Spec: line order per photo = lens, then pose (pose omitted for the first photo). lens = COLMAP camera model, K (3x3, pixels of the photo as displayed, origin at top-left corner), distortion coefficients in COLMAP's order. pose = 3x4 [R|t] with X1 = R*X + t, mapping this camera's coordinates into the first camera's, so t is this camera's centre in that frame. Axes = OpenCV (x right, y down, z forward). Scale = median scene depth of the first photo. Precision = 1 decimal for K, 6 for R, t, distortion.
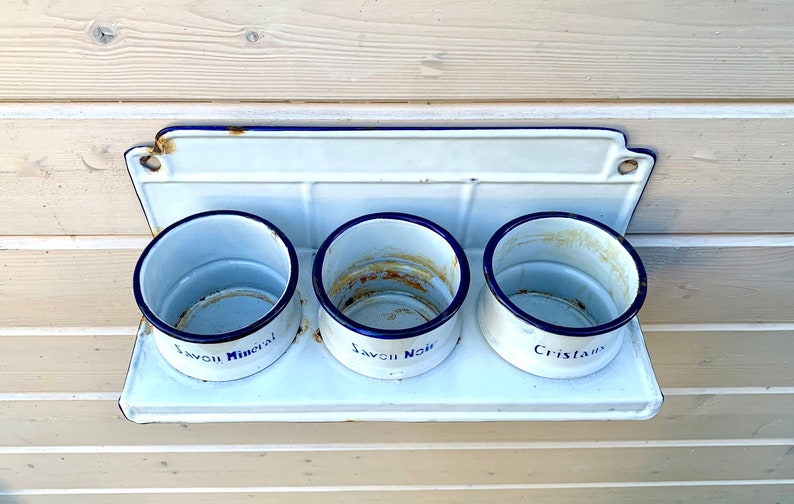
lens RADIAL K [[693.2, 0, 382.9], [0, 693.2, 245.5], [0, 0, 1]] dist [0.027702, -0.068347]
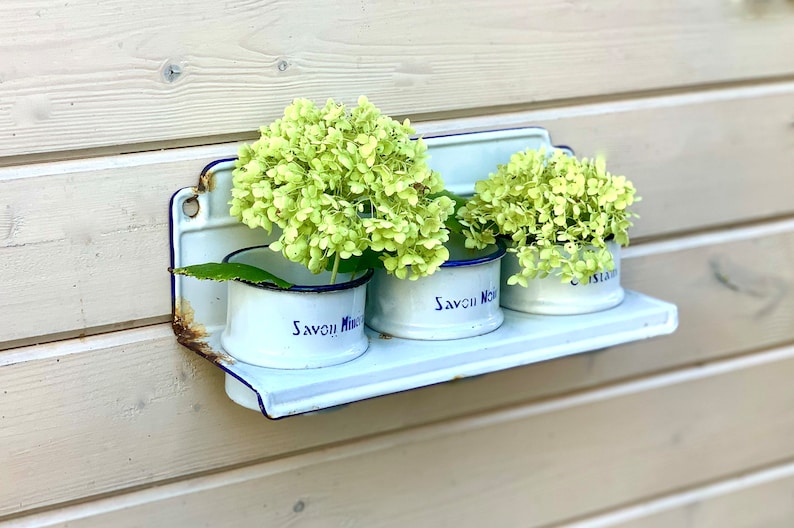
lens RADIAL K [[1595.8, 0, 357.7], [0, 1595.8, 364.3], [0, 0, 1]] dist [-0.029191, 0.683326]
pose [[0.856682, -0.169917, 0.487057, -1.364416], [0.398150, 0.818137, -0.414883, 1.197861], [-0.327984, 0.549345, 0.768536, -0.807654]]
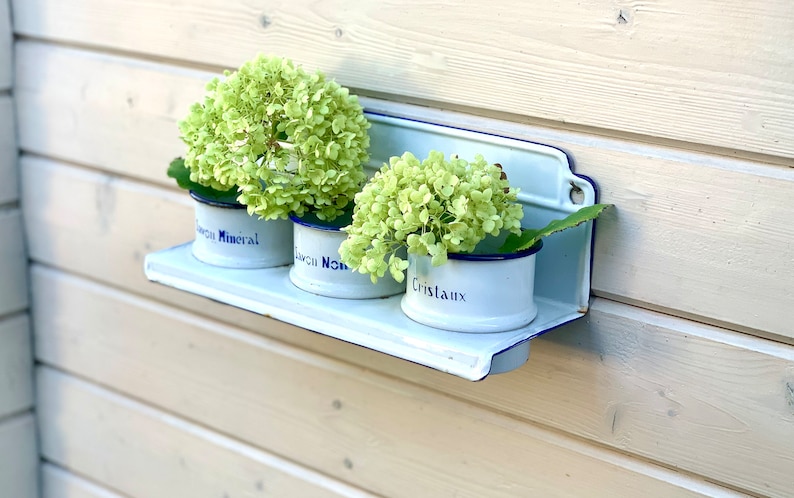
lens RADIAL K [[1263.3, 0, 422.2], [0, 1263.3, 272.2], [0, 0, 1]] dist [0.009892, 0.085711]
pose [[0.786937, 0.202665, -0.582801, 1.419938], [-0.483361, 0.789557, -0.378104, 0.900886], [0.383526, 0.579247, 0.719291, -0.483267]]
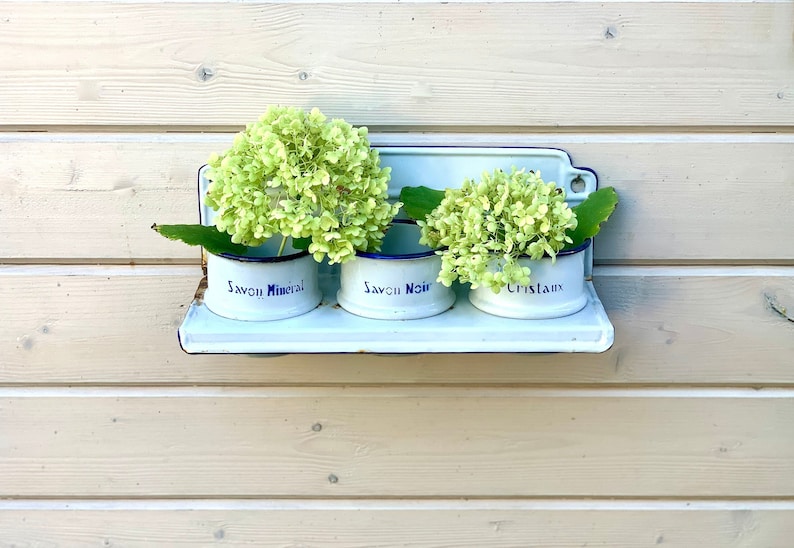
lens RADIAL K [[1229.7, 0, 397.0], [0, 1229.7, 274.0], [0, 0, 1]] dist [0.023941, 0.059296]
pose [[0.999891, -0.002499, -0.014562, 0.047571], [-0.005299, 0.859363, -0.511339, 1.283069], [0.013792, 0.511361, 0.859256, -0.959378]]
